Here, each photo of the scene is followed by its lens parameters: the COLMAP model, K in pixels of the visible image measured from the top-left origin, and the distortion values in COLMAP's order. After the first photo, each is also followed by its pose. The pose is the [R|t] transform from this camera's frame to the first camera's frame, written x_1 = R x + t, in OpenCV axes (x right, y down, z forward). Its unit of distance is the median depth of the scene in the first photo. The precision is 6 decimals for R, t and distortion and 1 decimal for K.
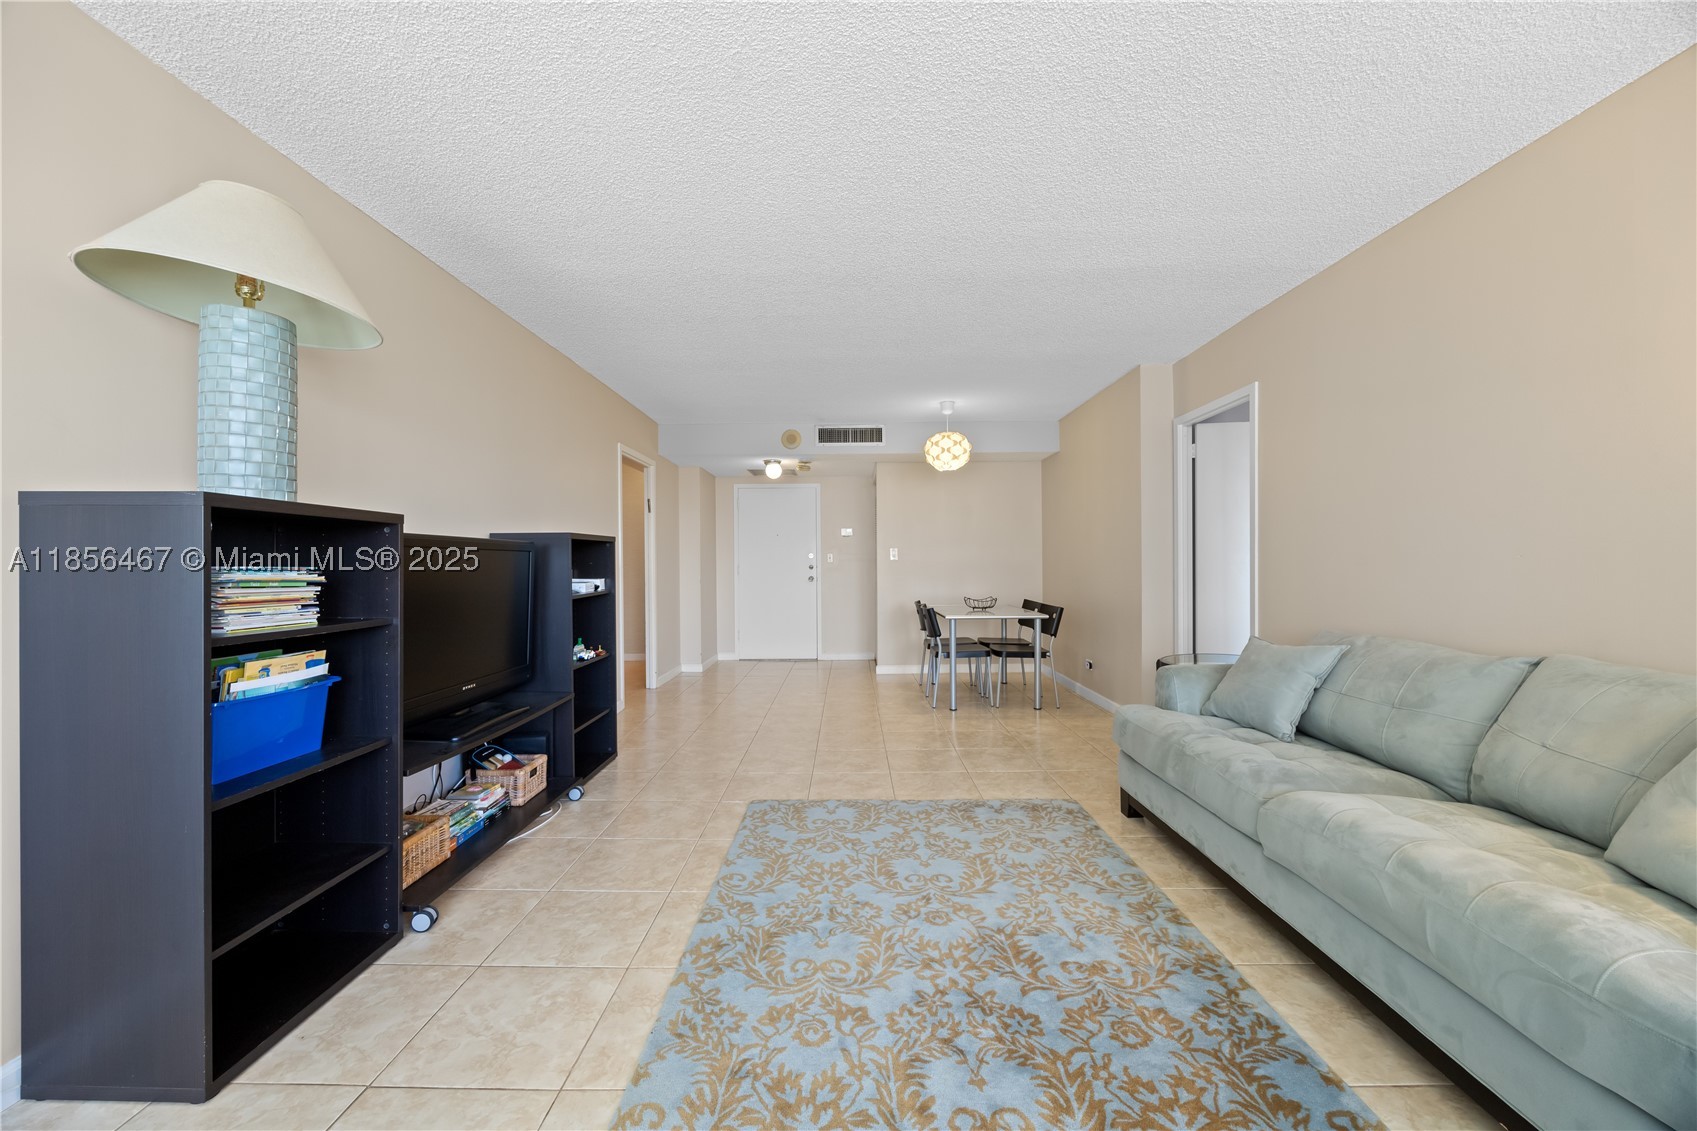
lens RADIAL K [[646.8, 0, 846.6], [0, 646.8, 566.9], [0, 0, 1]] dist [-0.000290, 0.000329]
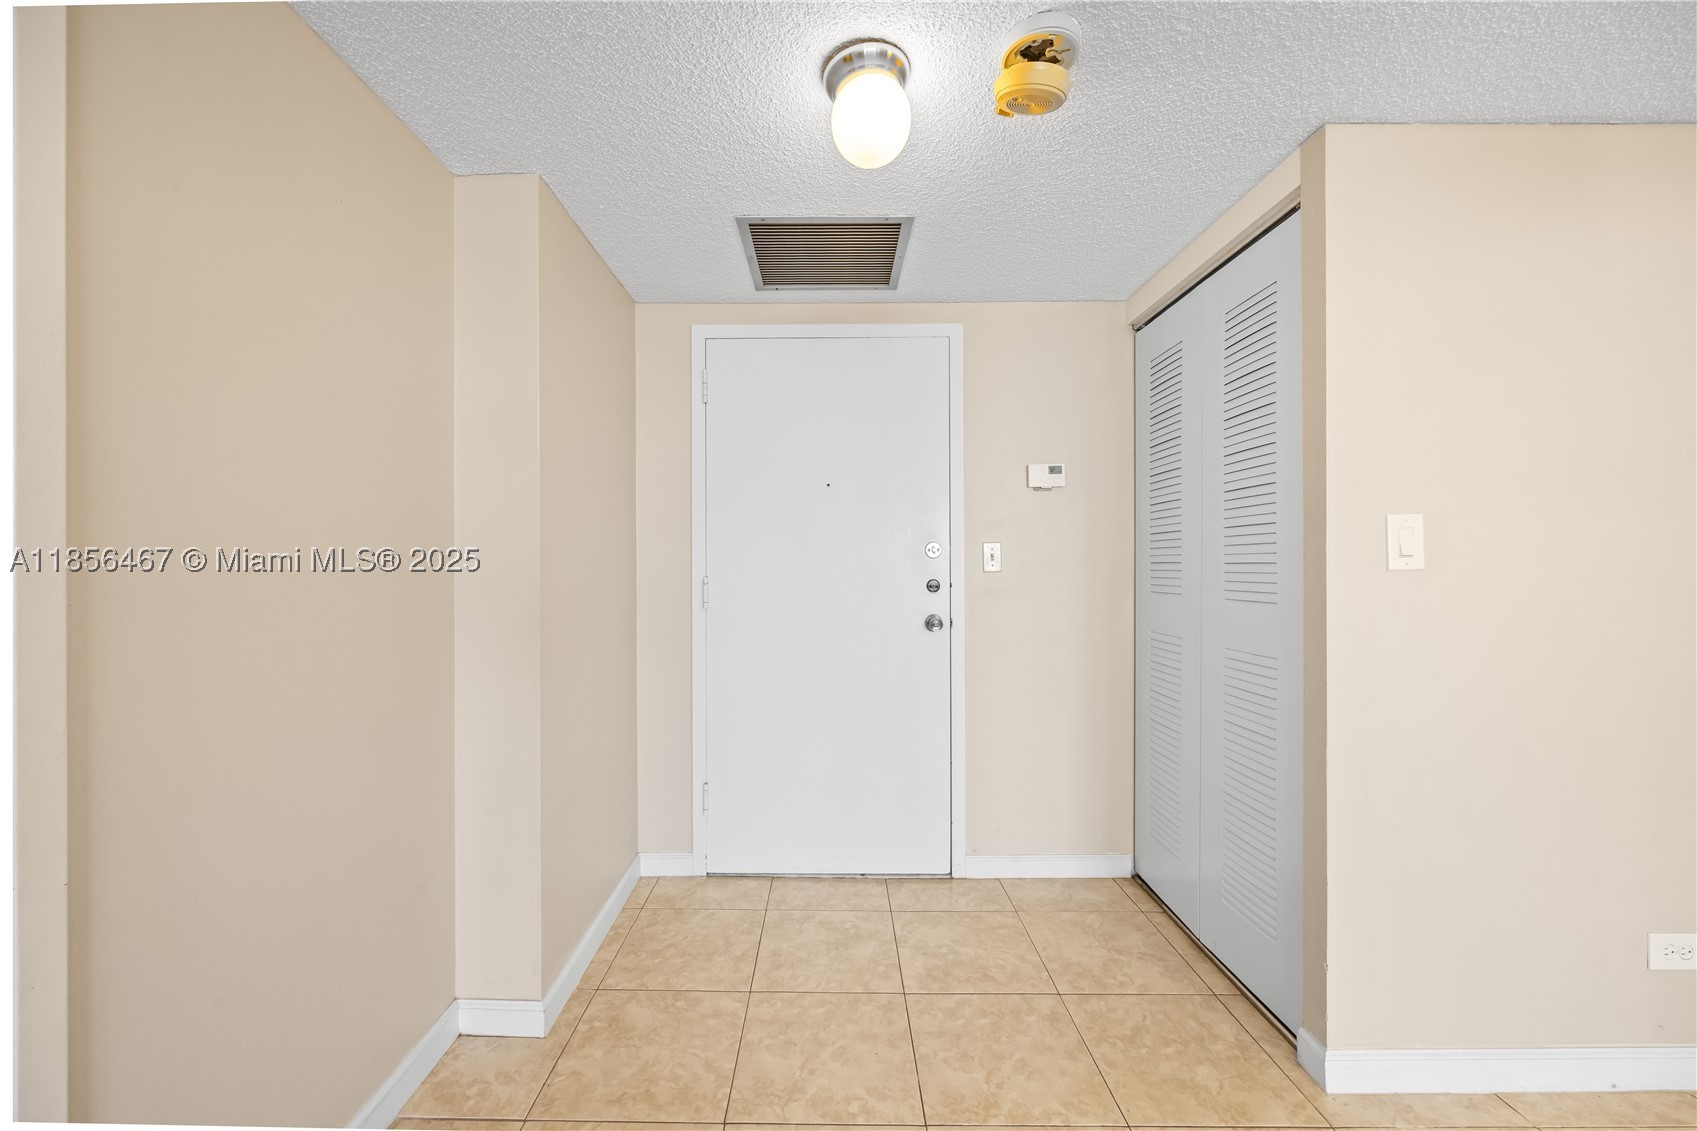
lens RADIAL K [[657.5, 0, 828.6], [0, 657.5, 562.2], [0, 0, 1]] dist [-0.001365, 0.000077]
pose [[0.999977, 0.005511, 0.004026, -0.352394], [-0.005506, 0.999984, -0.001346, -0.034437], [-0.004033, 0.001324, 0.999991, 2.227883]]
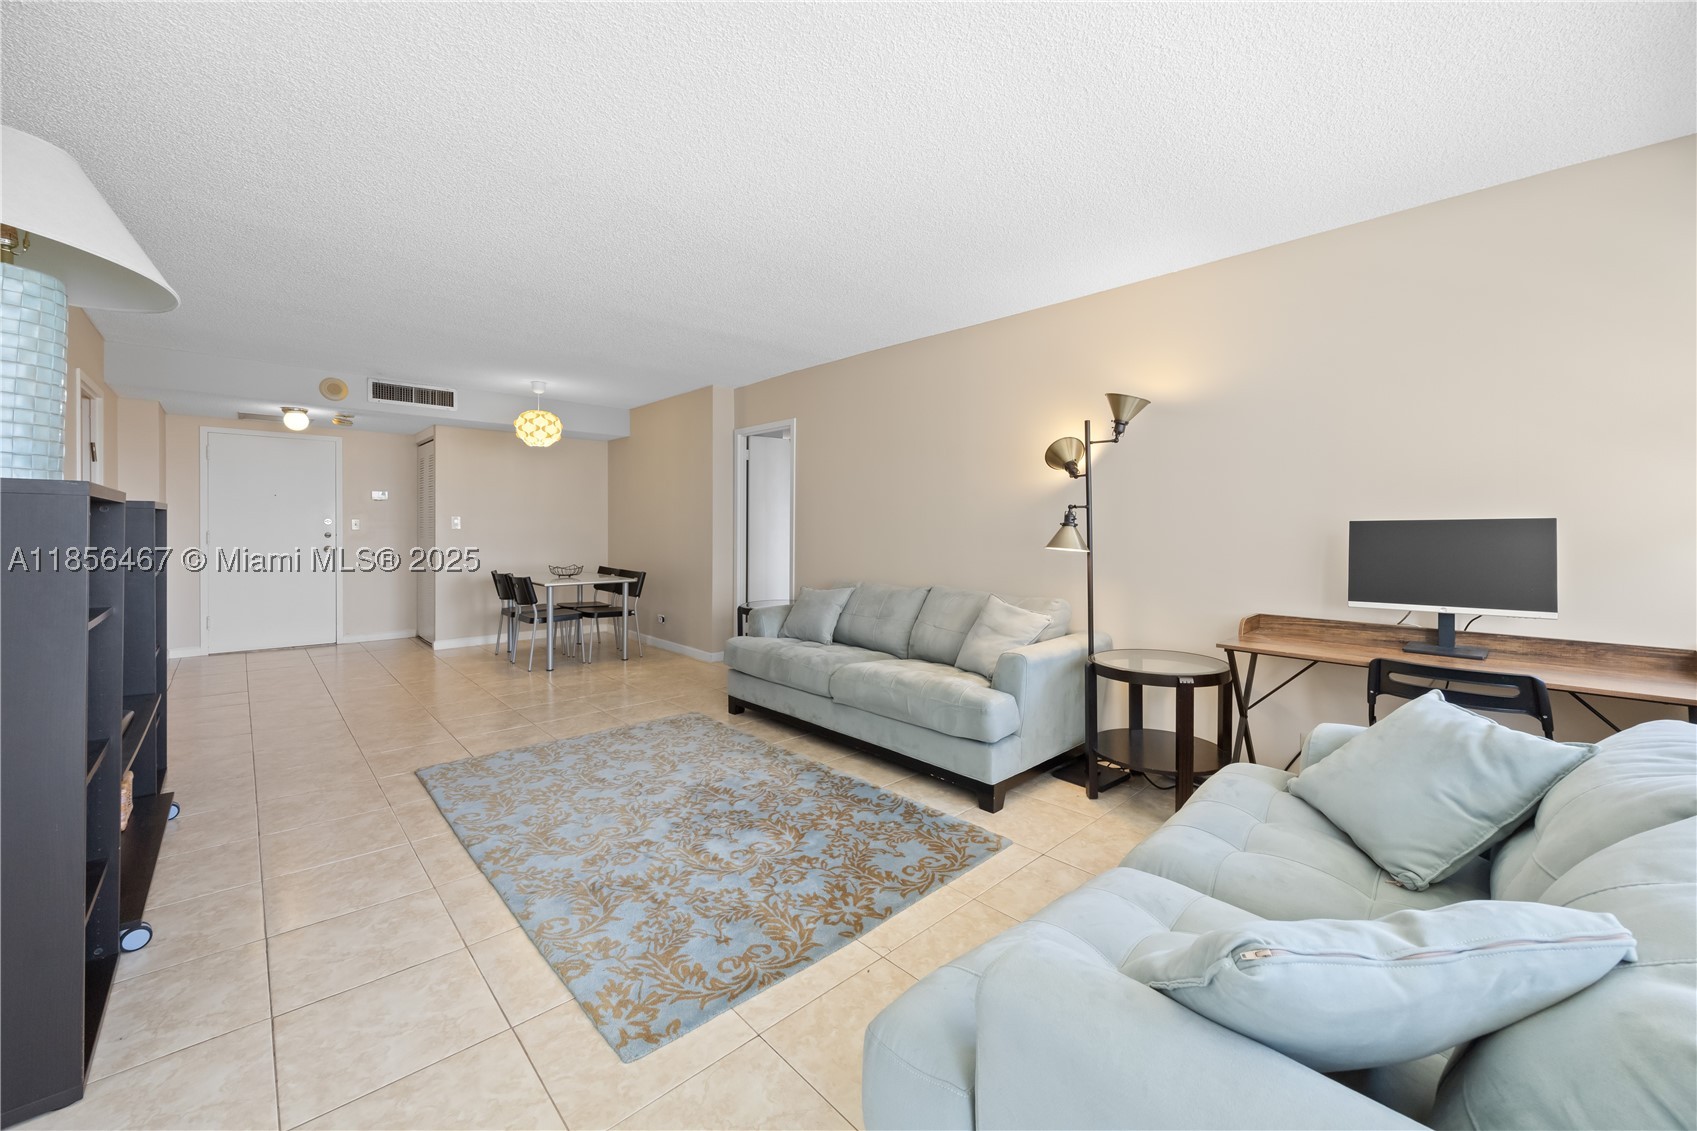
lens RADIAL K [[658.5, 0, 856.3], [0, 658.5, 534.1], [0, 0, 1]] dist [-0.001400, -0.000112]
pose [[0.721878, 0.006172, 0.691993, -0.496406], [-0.009782, 0.999951, 0.001286, -0.029195], [-0.691951, -0.007697, 0.721903, -0.322038]]
